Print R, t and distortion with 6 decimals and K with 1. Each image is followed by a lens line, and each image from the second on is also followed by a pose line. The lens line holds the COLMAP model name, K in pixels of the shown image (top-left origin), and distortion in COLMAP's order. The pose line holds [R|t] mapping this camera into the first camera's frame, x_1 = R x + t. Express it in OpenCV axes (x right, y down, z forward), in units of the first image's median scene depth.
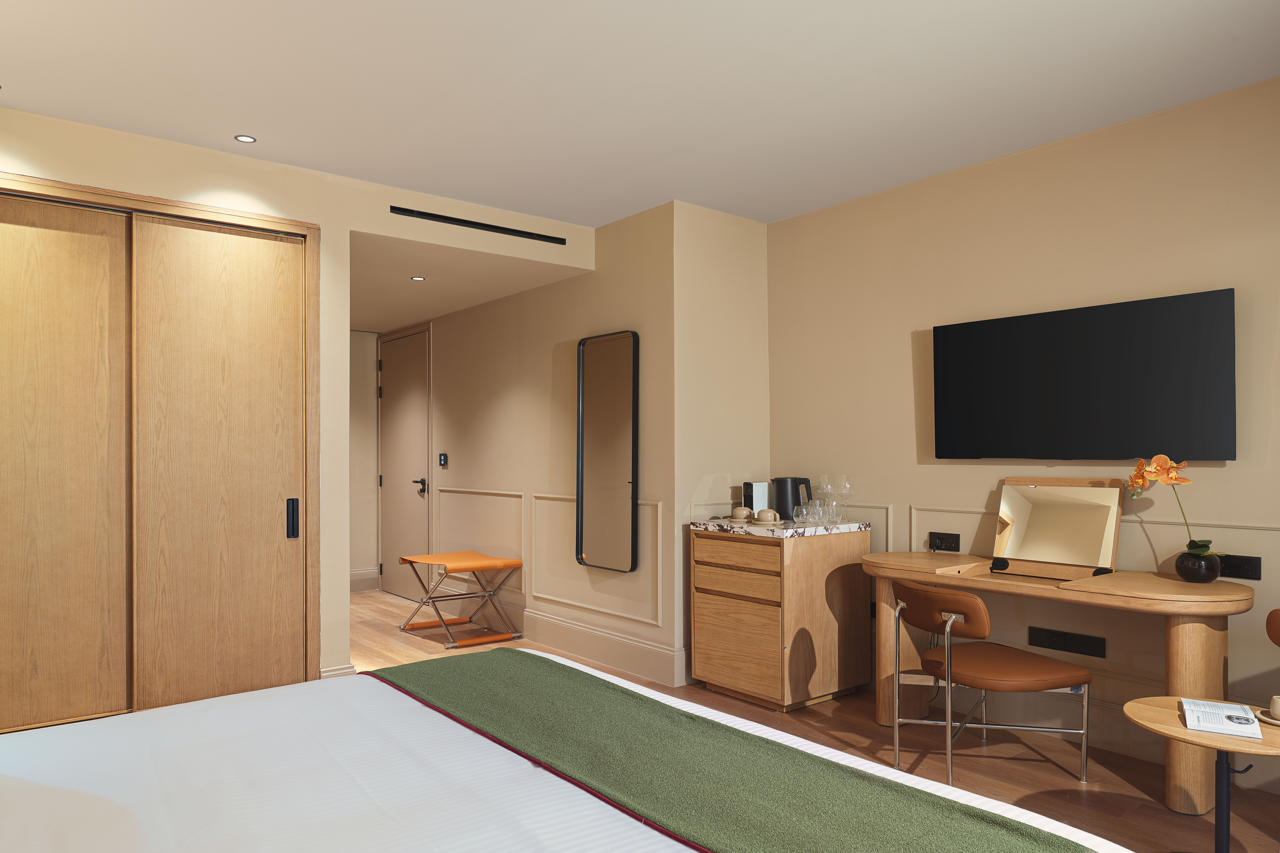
lens RADIAL K [[850.3, 0, 642.7], [0, 850.3, 452.9], [0, 0, 1]] dist [-0.000678, -0.000937]
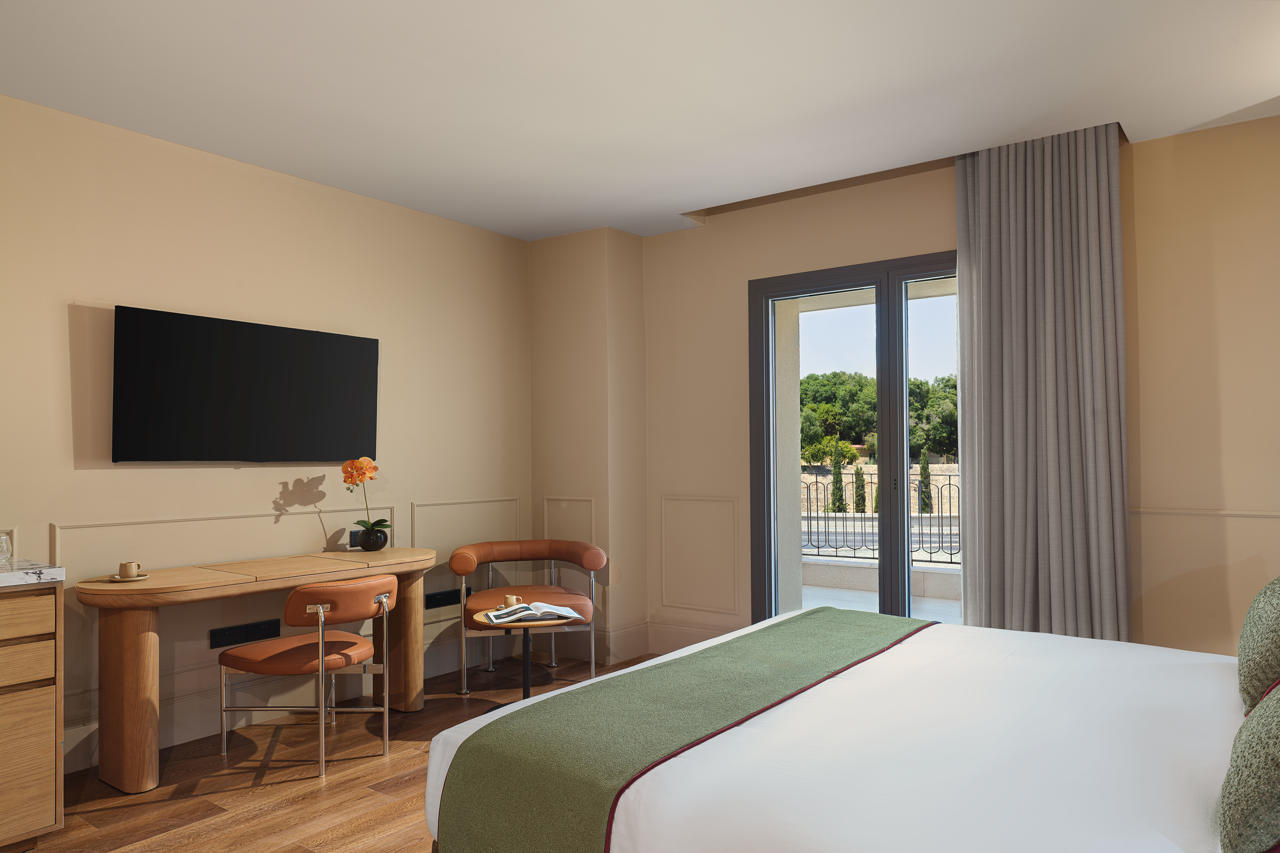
lens RADIAL K [[844.8, 0, 656.3], [0, 844.8, 432.2], [0, 0, 1]] dist [-0.001198, -0.001154]
pose [[-0.262256, 0.030419, 0.964519, -0.572401], [0.001141, 0.999512, -0.031212, 0.003549], [-0.964998, -0.007085, -0.262163, 0.674737]]
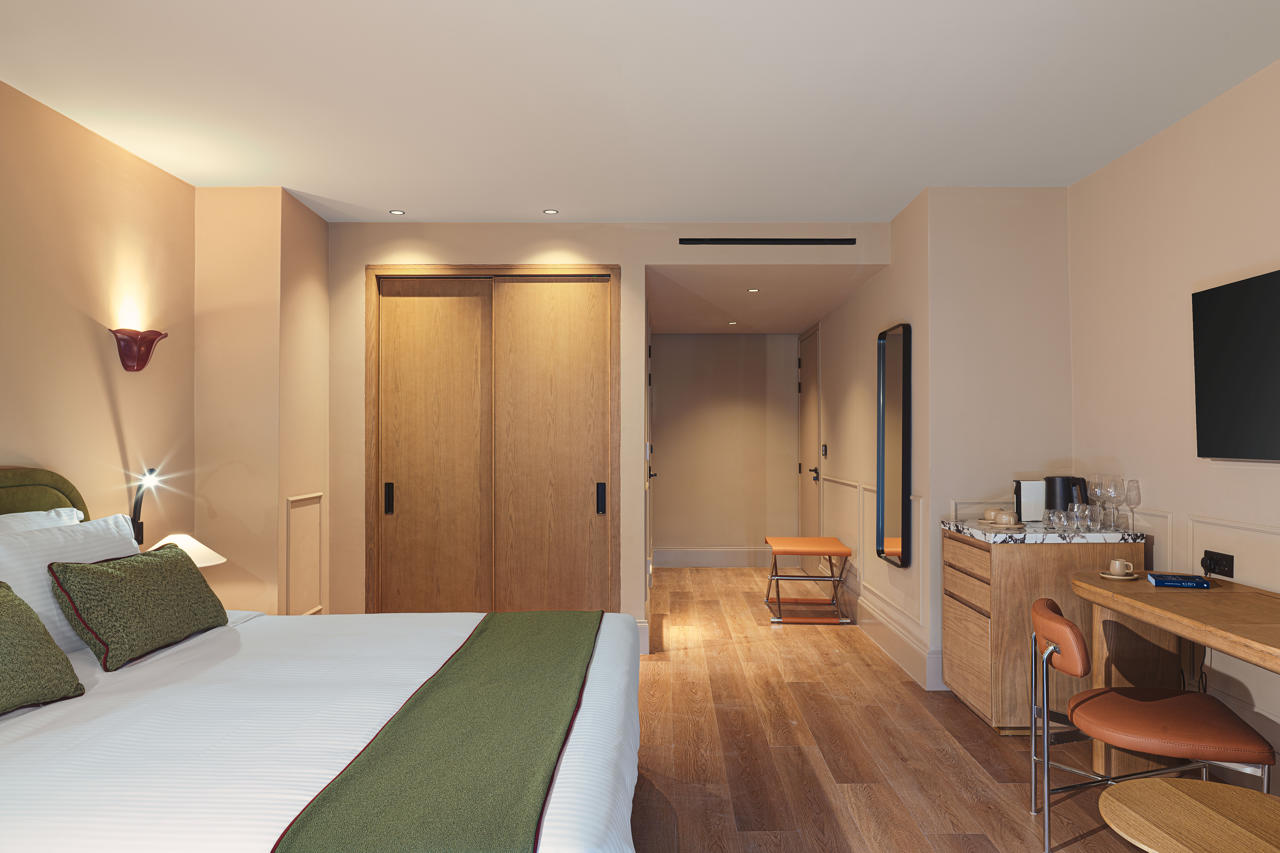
lens RADIAL K [[844.8, 0, 656.3], [0, 844.8, 432.2], [0, 0, 1]] dist [-0.001198, -0.001154]
pose [[0.781598, -0.005343, -0.623759, 0.424105], [0.001626, 0.999977, -0.006530, -0.013041], [0.623780, 0.004090, 0.781589, 0.059976]]
